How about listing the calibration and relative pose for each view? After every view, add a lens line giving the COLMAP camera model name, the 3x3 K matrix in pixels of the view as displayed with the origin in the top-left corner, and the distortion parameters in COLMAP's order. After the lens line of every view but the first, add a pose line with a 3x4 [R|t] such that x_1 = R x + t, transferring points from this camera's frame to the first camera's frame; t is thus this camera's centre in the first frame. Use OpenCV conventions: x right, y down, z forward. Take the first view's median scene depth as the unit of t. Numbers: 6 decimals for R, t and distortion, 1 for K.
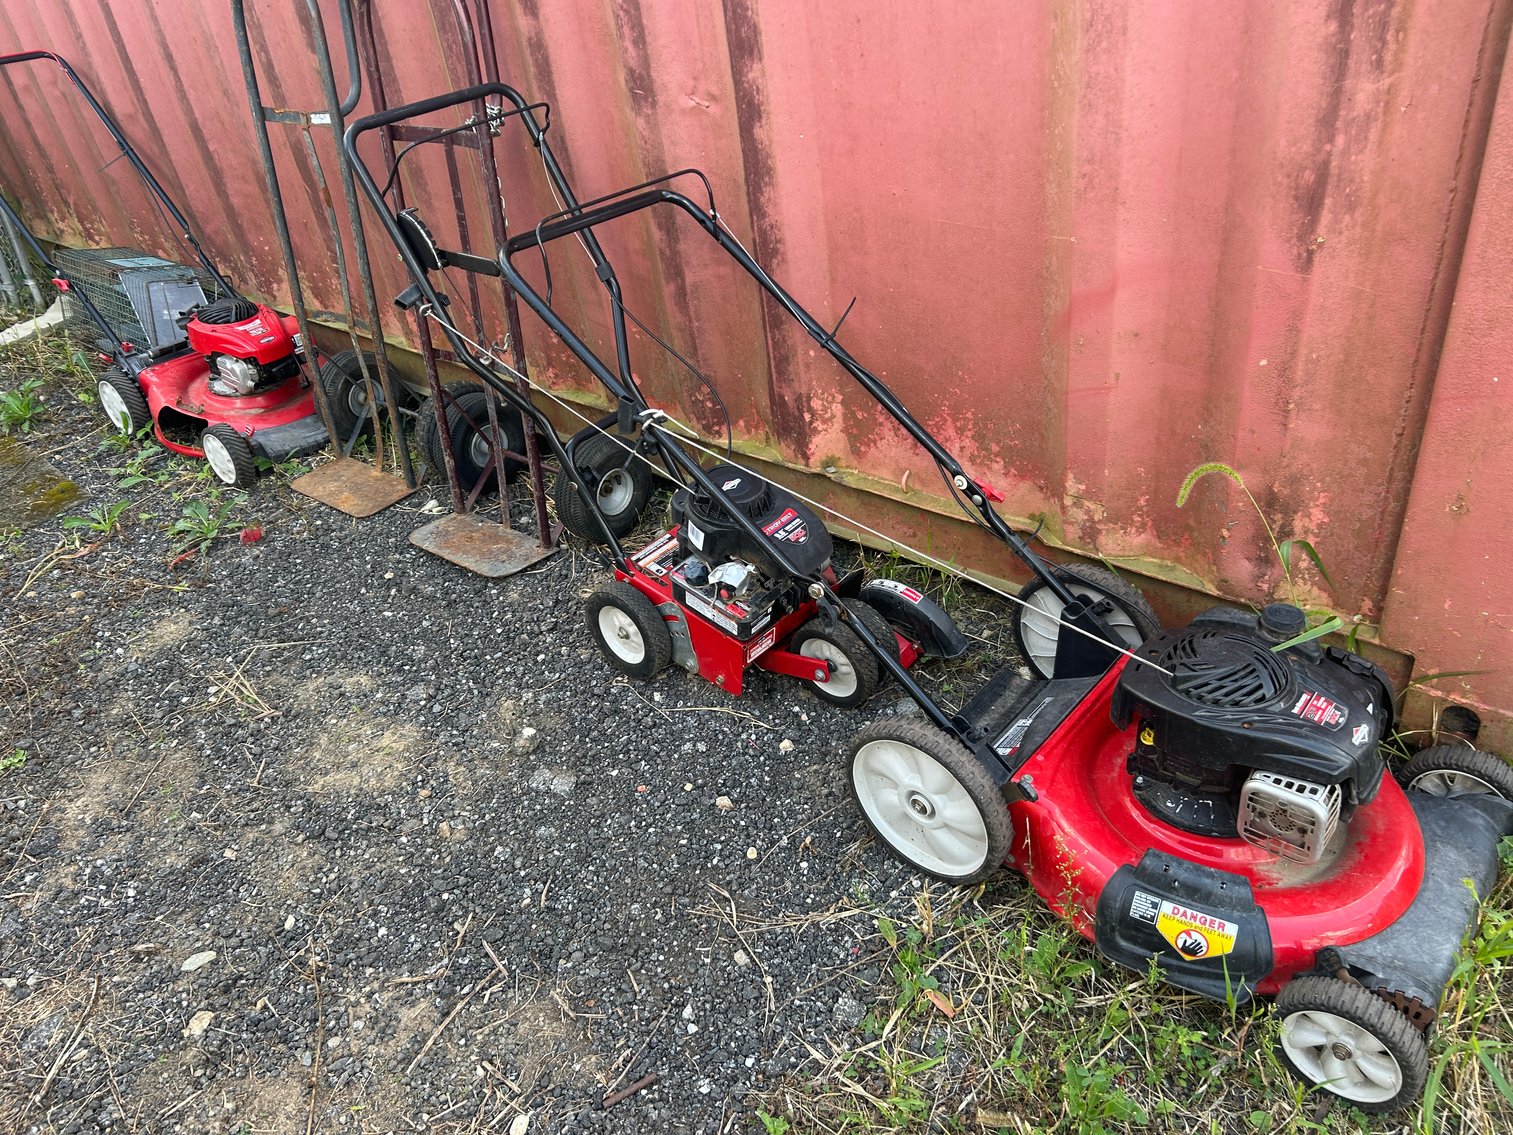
lens RADIAL K [[1140.1, 0, 750.7], [0, 1140.1, 572.9], [0, 0, 1]] dist [0.031561, 0.003313]
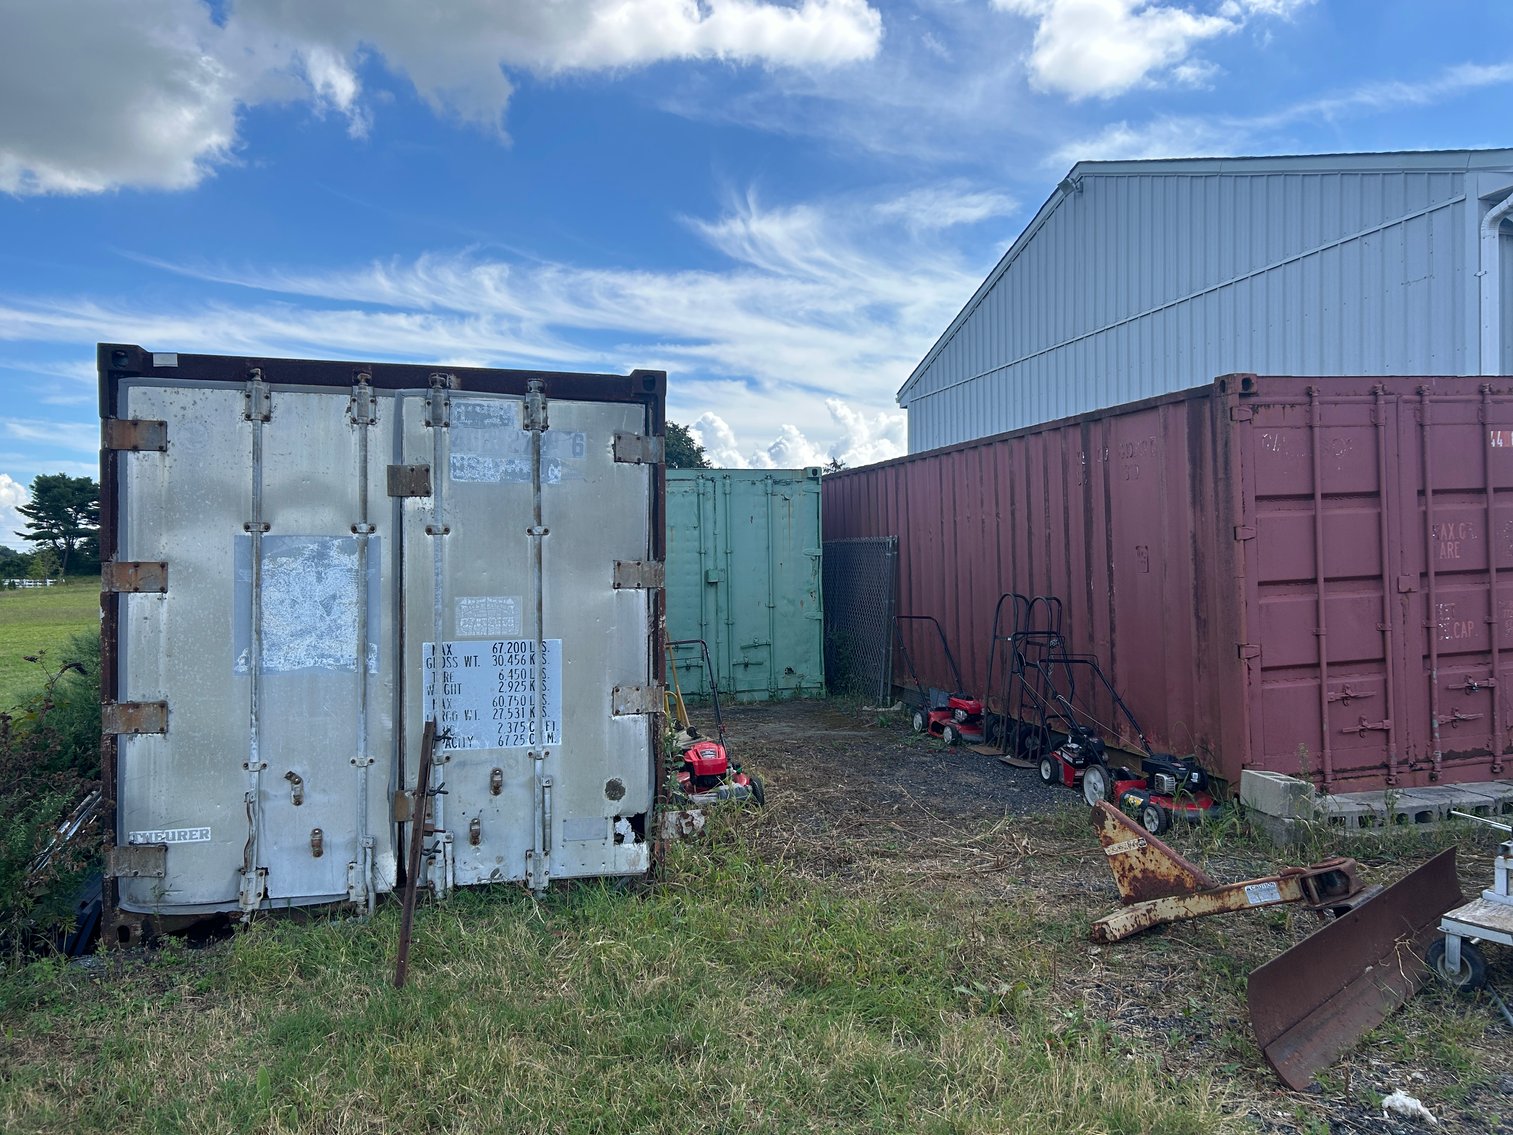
lens RADIAL K [[1140.1, 0, 754.1], [0, 1140.1, 566.0], [0, 0, 1]] dist [0.031561, 0.003313]
pose [[0.818826, 0.111085, -0.563190, 1.035219], [-0.384076, 0.835165, -0.393681, 1.225796], [0.426625, 0.538664, 0.726520, -2.224441]]
